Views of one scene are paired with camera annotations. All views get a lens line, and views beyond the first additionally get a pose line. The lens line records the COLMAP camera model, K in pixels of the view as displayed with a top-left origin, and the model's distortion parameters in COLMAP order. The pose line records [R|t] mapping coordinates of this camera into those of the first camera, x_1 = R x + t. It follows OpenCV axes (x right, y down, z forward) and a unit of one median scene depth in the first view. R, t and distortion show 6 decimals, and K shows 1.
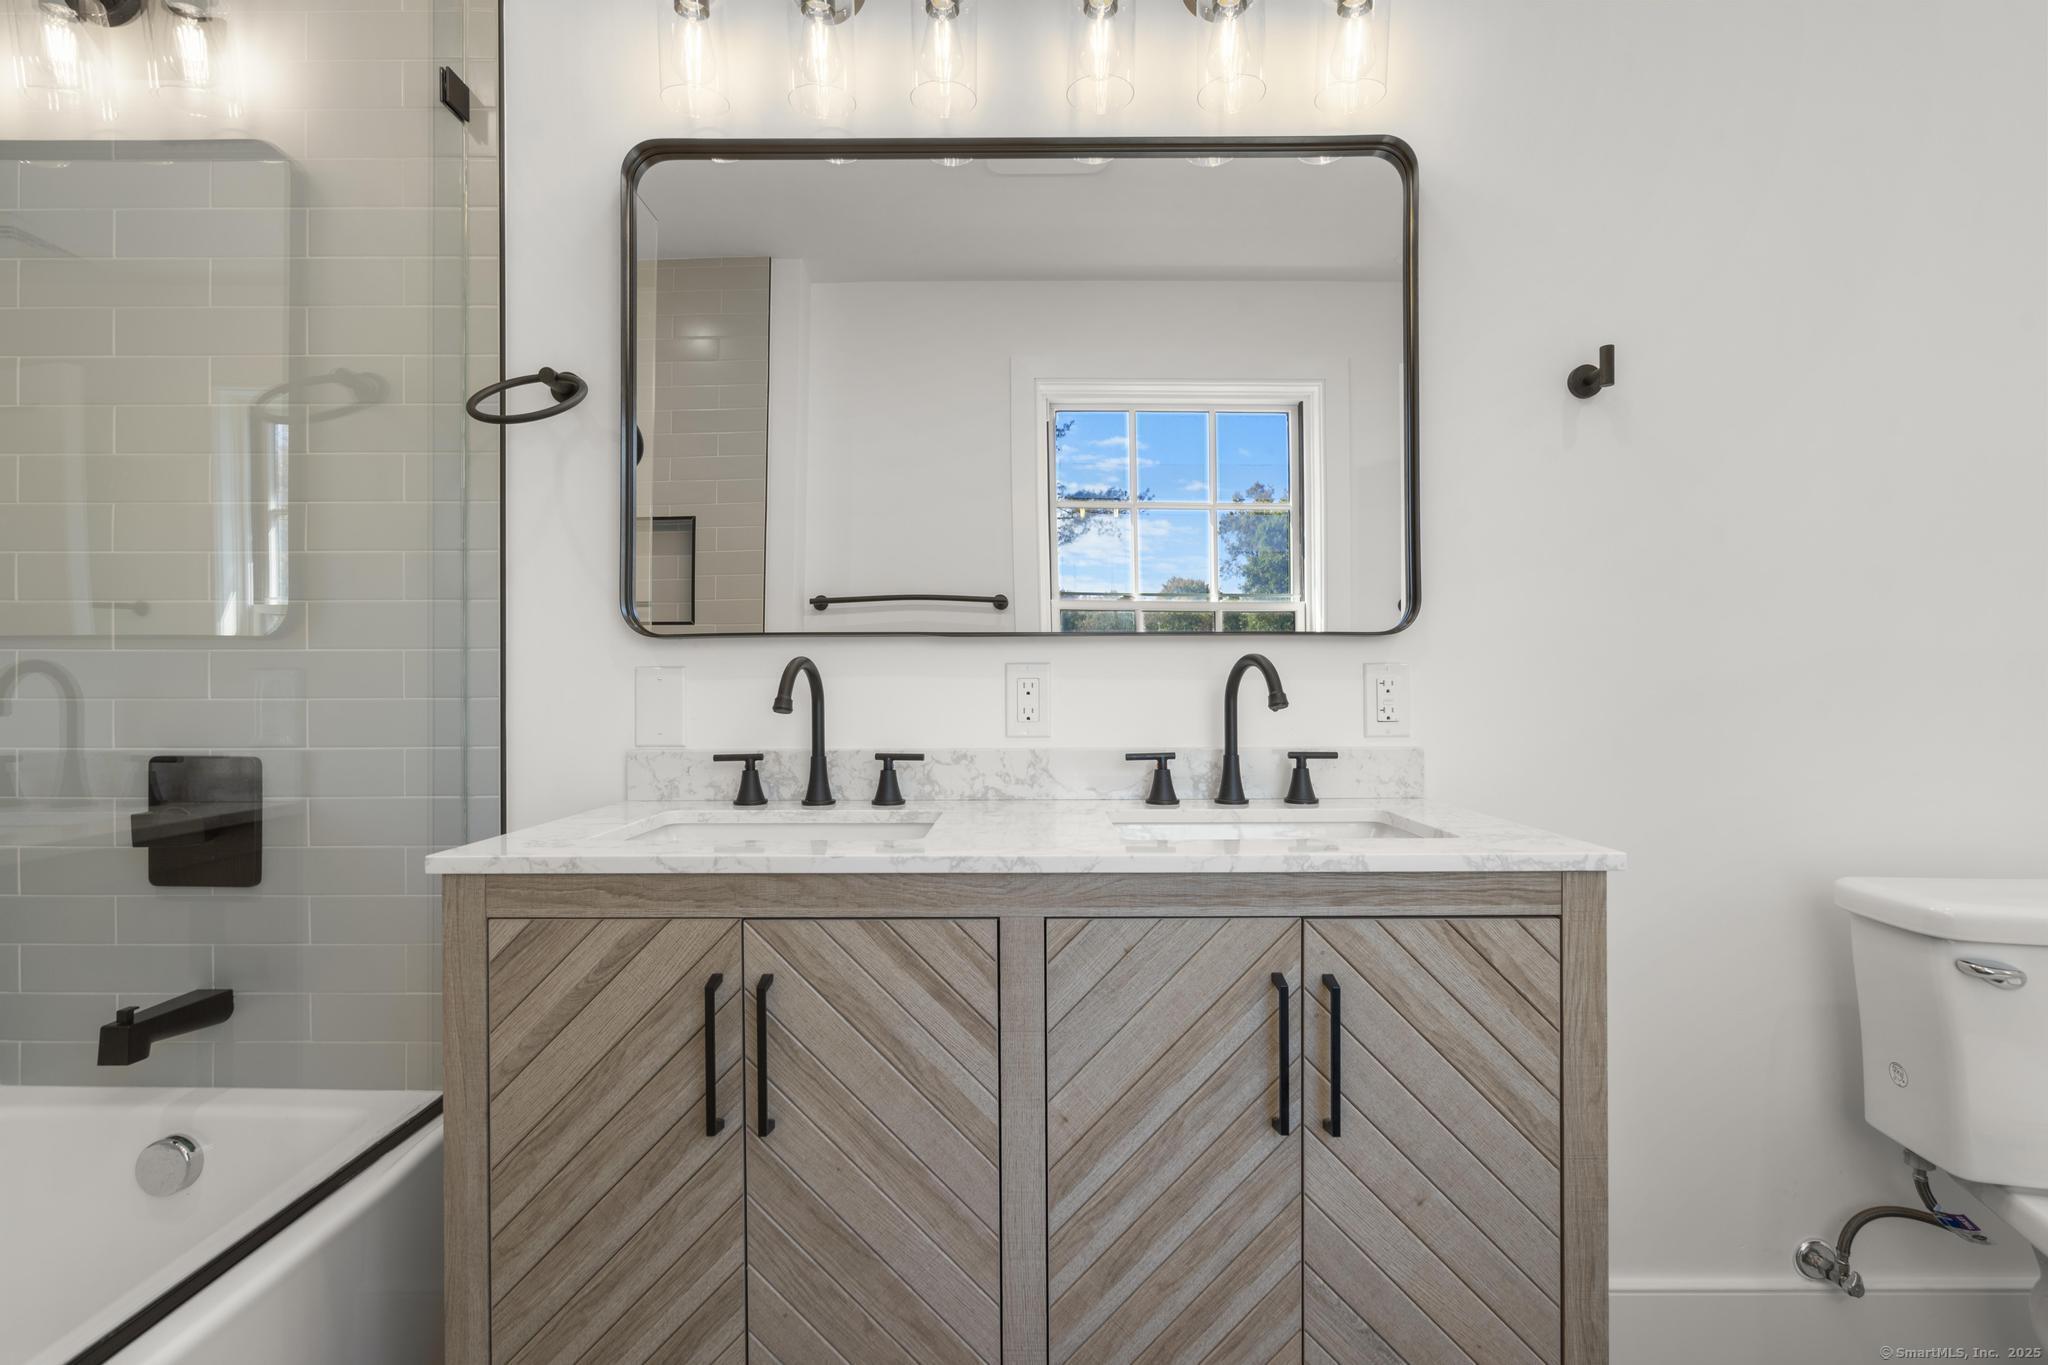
lens RADIAL K [[914.8, 0, 1012.0], [0, 914.8, 678.3], [0, 0, 1]] dist [-0.009460, 0.003355]
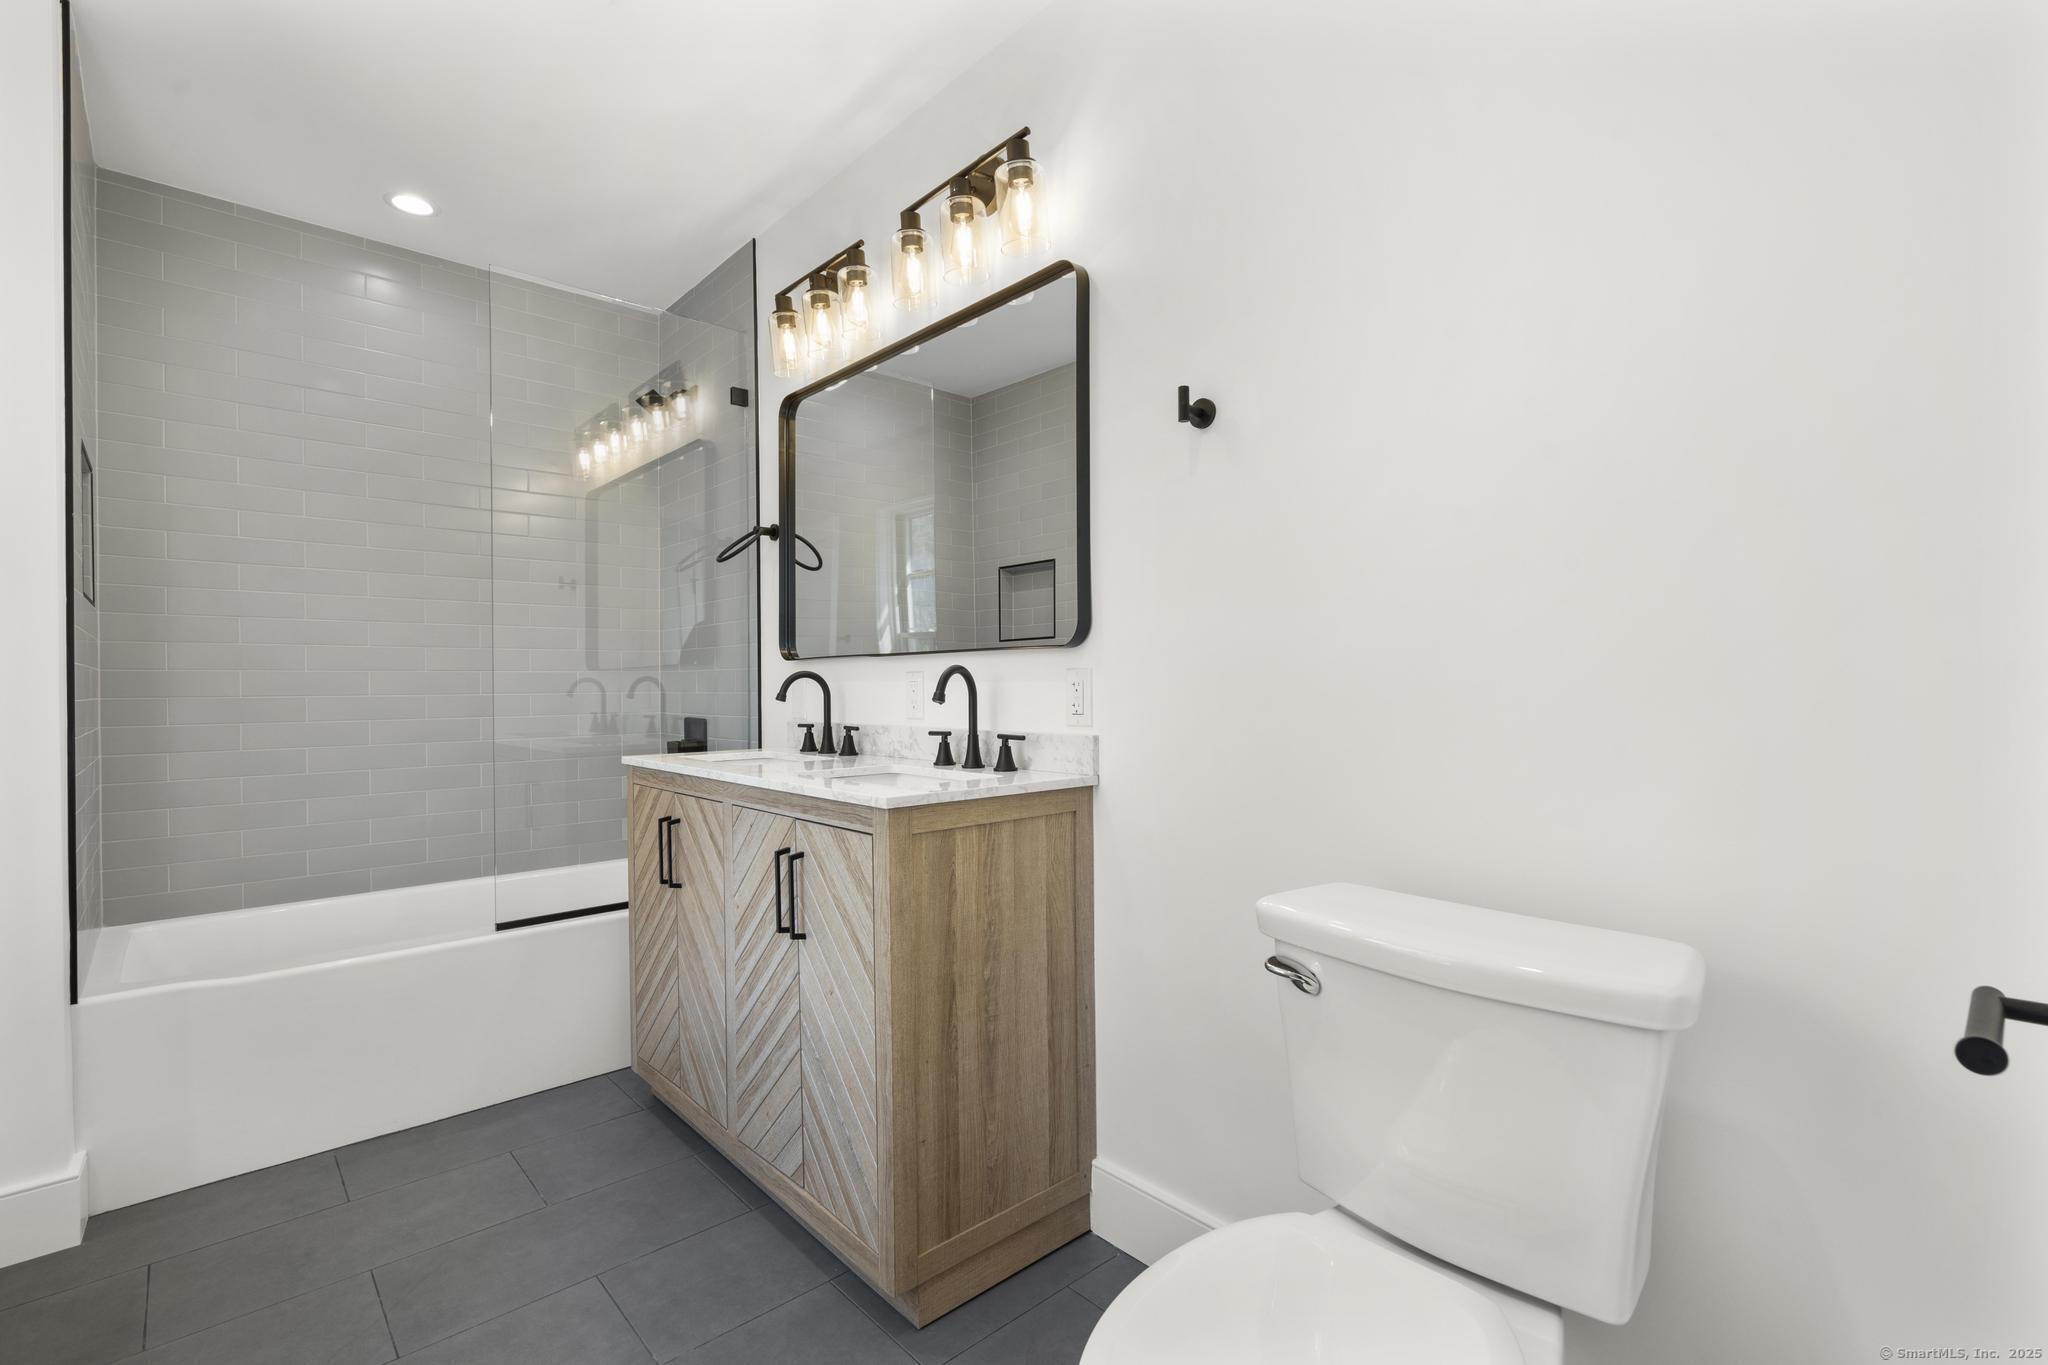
lens RADIAL K [[914.8, 0, 1011.1], [0, 914.8, 695.3], [0, 0, 1]] dist [-0.009460, 0.003355]
pose [[0.686570, 0.009411, -0.727003, 1.265523], [0.006983, 0.999785, 0.019536, -0.005154], [0.727030, -0.018489, 0.686356, 0.060263]]
